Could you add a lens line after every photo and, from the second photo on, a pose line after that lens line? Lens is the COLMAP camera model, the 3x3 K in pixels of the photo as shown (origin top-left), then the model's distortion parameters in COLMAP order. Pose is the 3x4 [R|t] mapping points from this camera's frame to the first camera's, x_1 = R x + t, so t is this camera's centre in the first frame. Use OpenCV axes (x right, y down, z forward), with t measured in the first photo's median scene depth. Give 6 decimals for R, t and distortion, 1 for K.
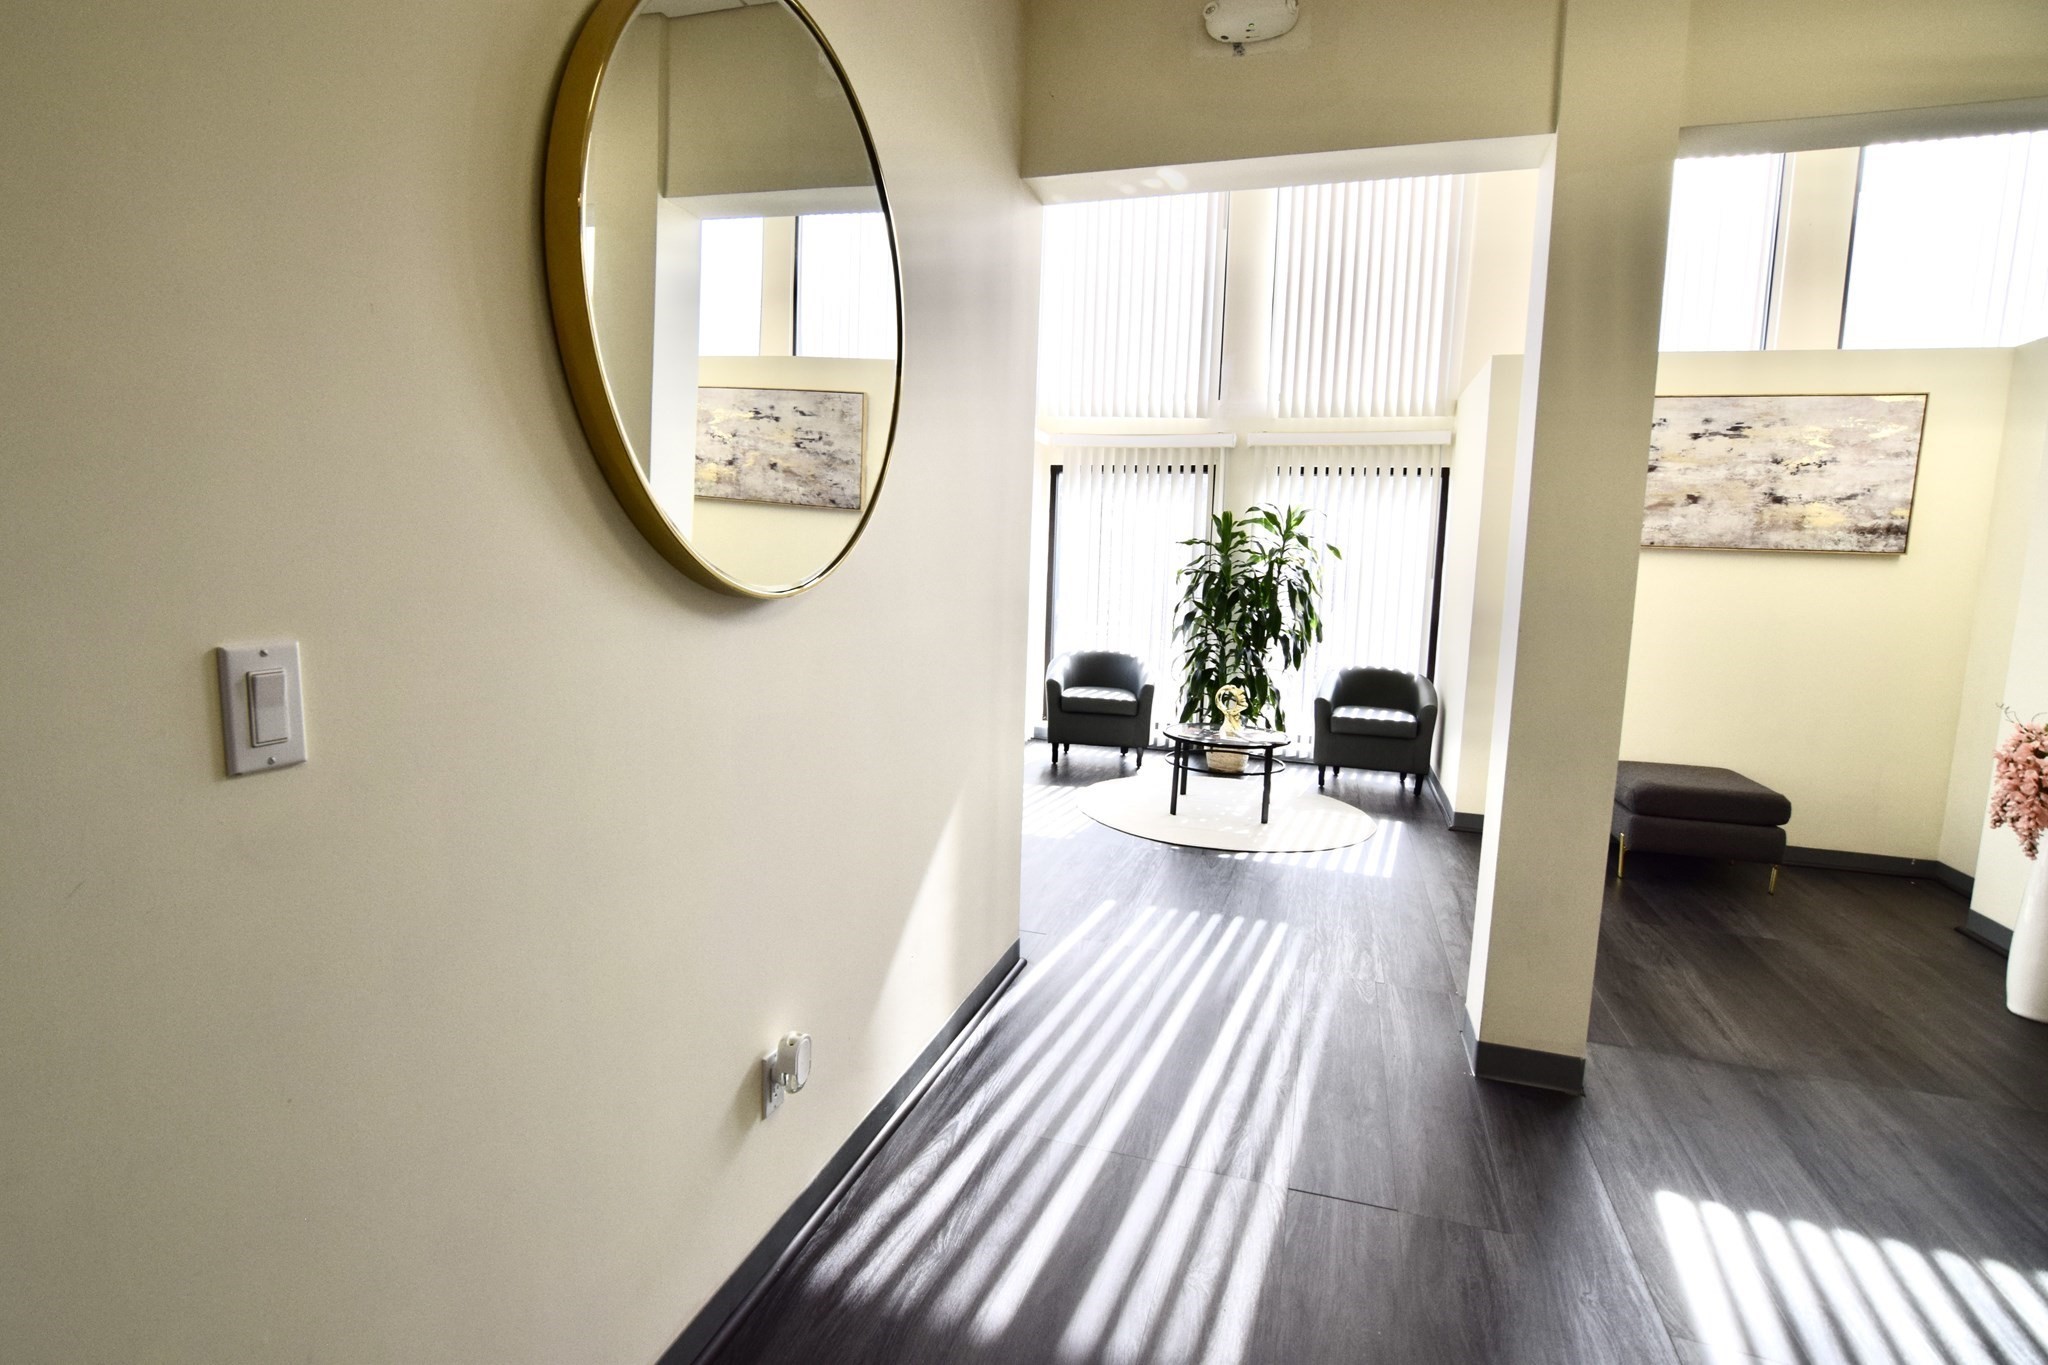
lens RADIAL K [[1007.7, 0, 1003.8], [0, 1007.7, 669.7], [0, 0, 1]] dist [-0.016059, 0.005293]
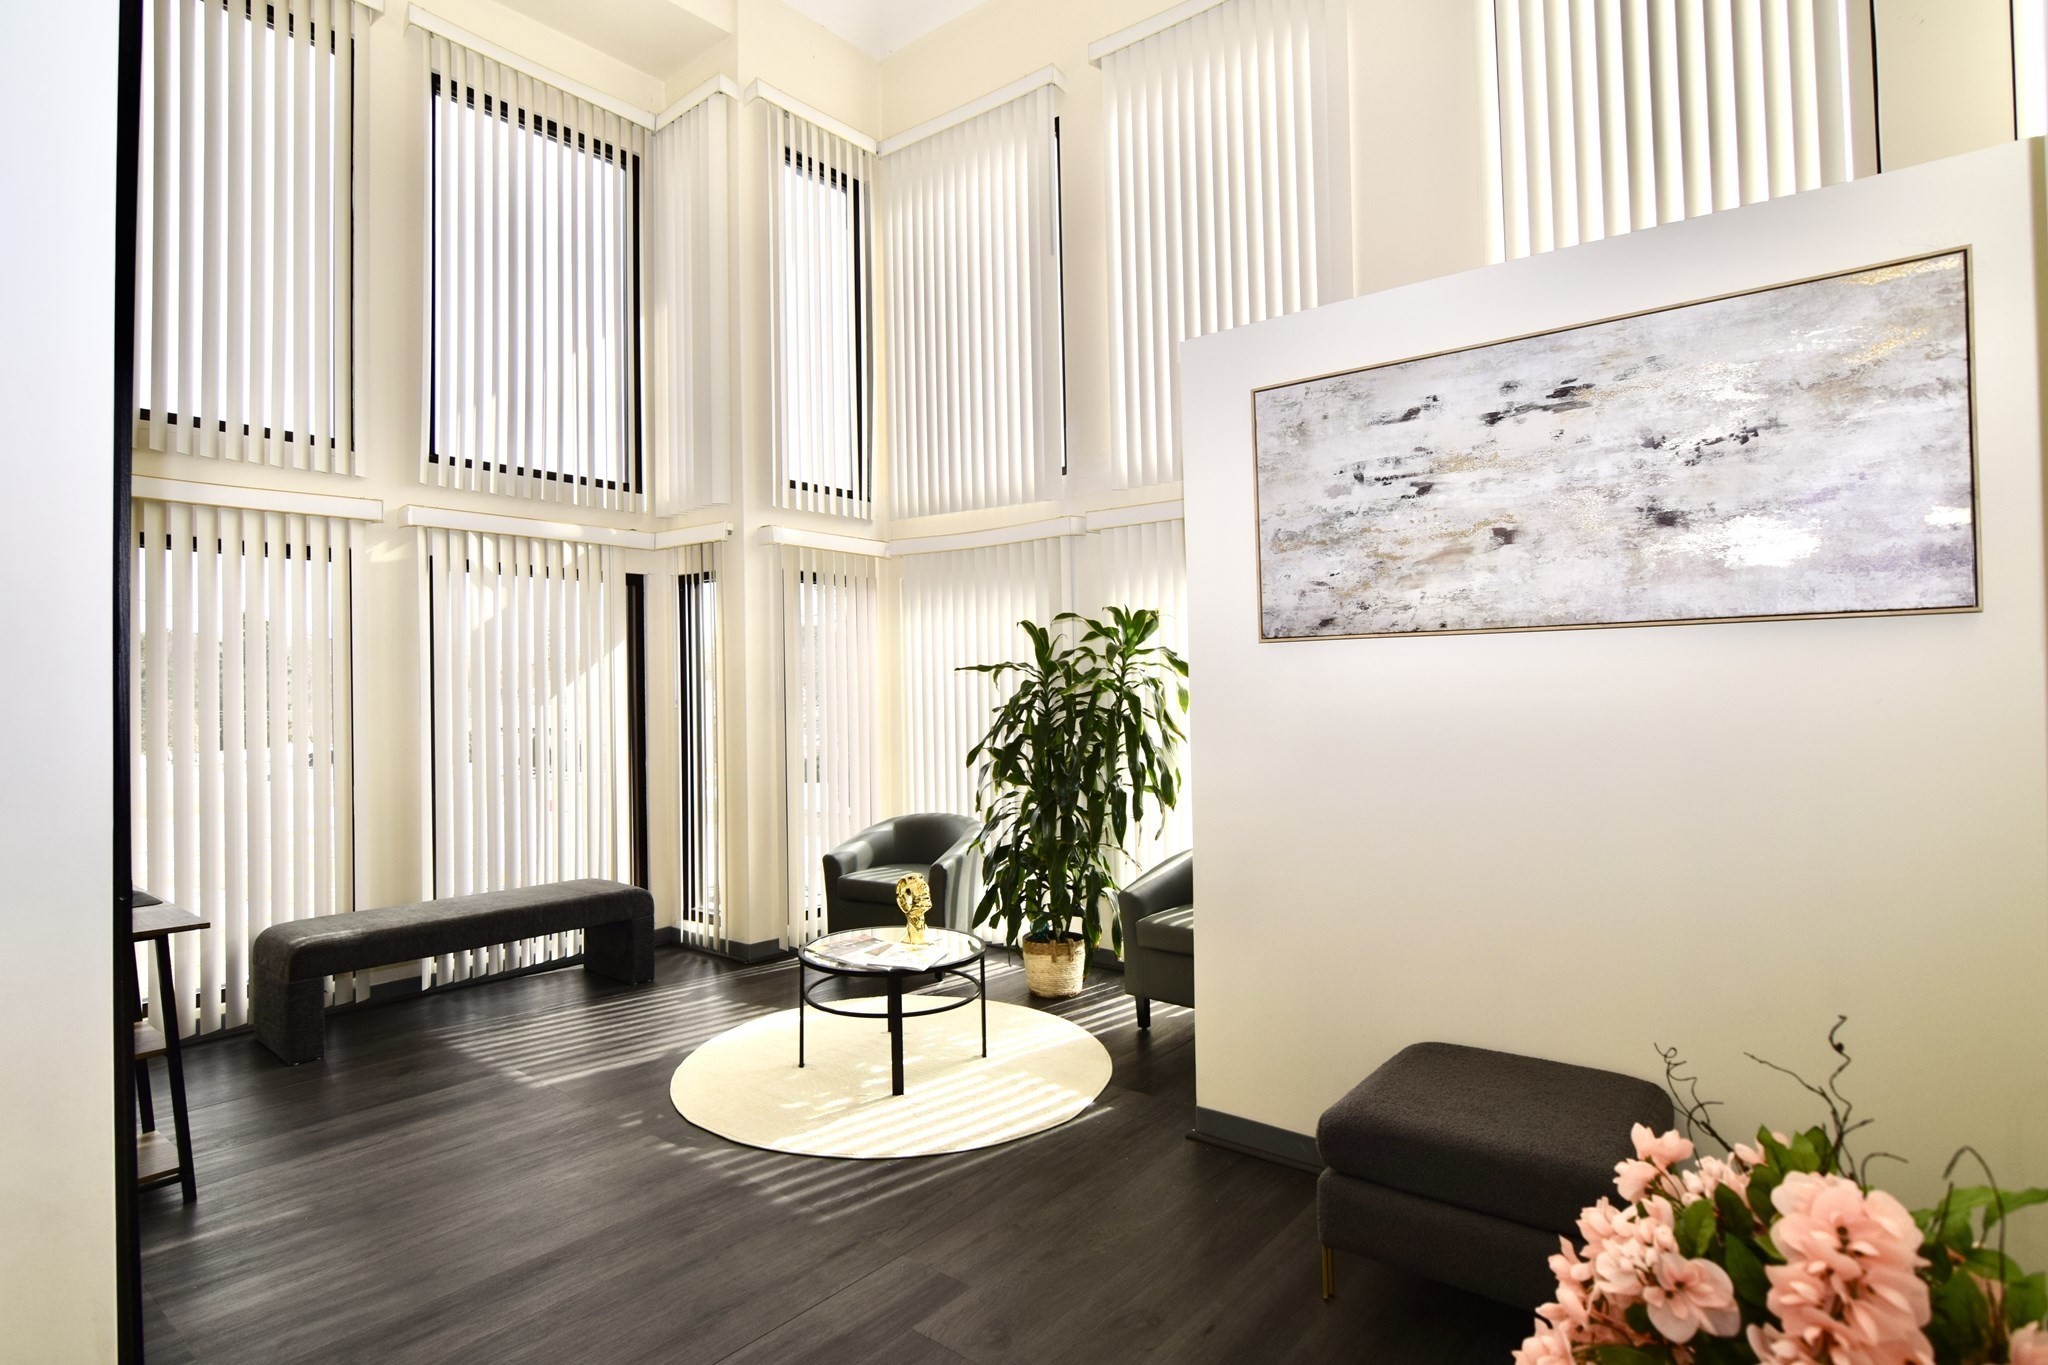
lens RADIAL K [[1070.8, 0, 1025.8], [0, 1070.8, 680.6], [0, 0, 1]] dist [-0.015817, -0.000197]
pose [[0.922239, -0.053172, -0.382947, 0.678559], [0.006465, 0.992480, -0.122236, -0.030169], [0.386567, 0.110255, 0.915647, 0.411043]]
